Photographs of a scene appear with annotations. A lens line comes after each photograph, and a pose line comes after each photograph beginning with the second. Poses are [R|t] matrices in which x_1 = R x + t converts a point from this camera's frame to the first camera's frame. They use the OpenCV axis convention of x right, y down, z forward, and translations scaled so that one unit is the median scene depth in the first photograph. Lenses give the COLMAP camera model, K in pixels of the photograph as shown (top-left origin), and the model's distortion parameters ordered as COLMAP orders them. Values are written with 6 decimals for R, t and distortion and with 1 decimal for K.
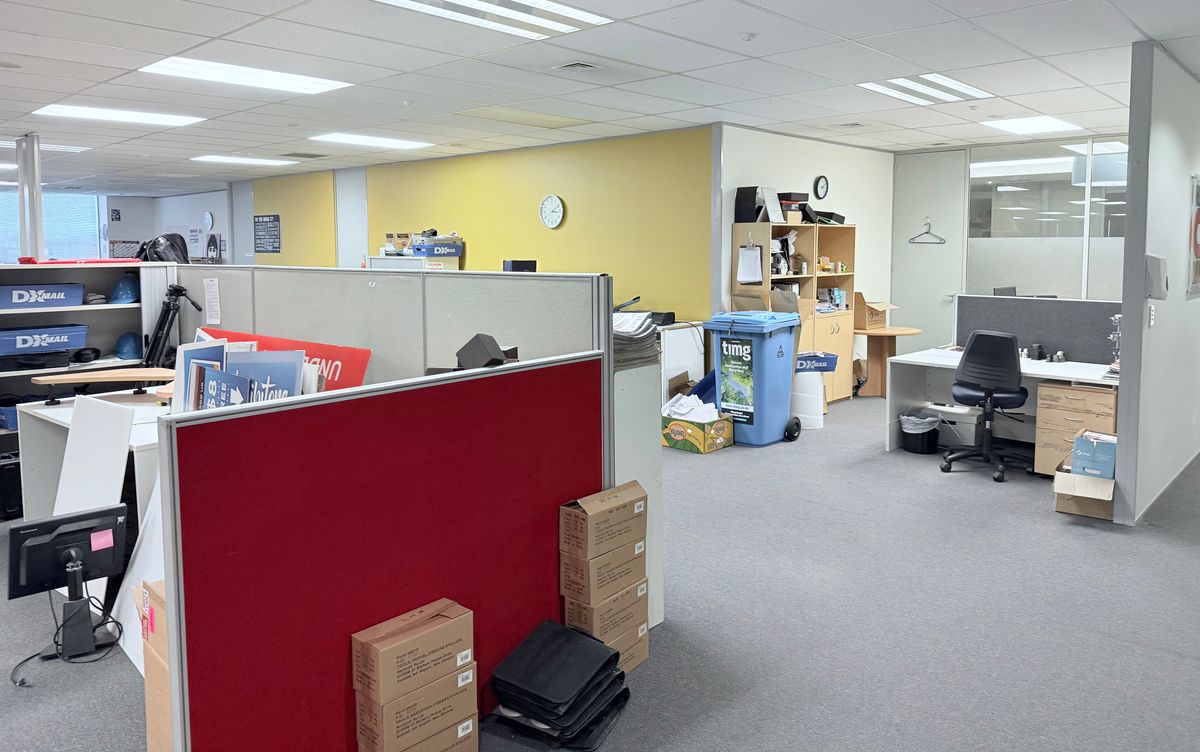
lens RADIAL K [[857.4, 0, 630.0], [0, 857.4, 321.6], [0, 0, 1]] dist [0.007176, -0.005320]
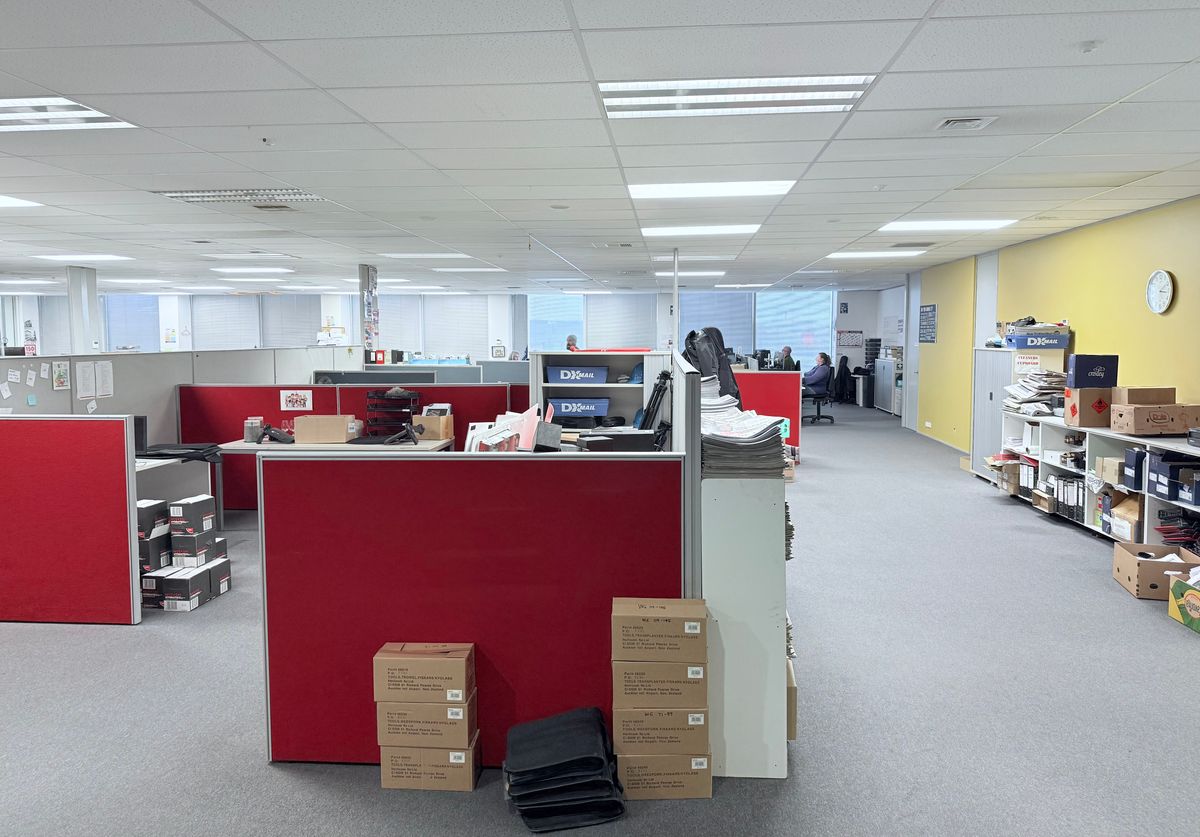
lens RADIAL K [[856.5, 0, 599.8], [0, 856.5, 413.5], [0, 0, 1]] dist [0.023145, 0.001692]
pose [[0.581619, 0.074128, -0.810077, 0.429766], [-0.070200, 0.996698, 0.040803, -0.026624], [0.810427, 0.033136, 0.584902, 0.237969]]
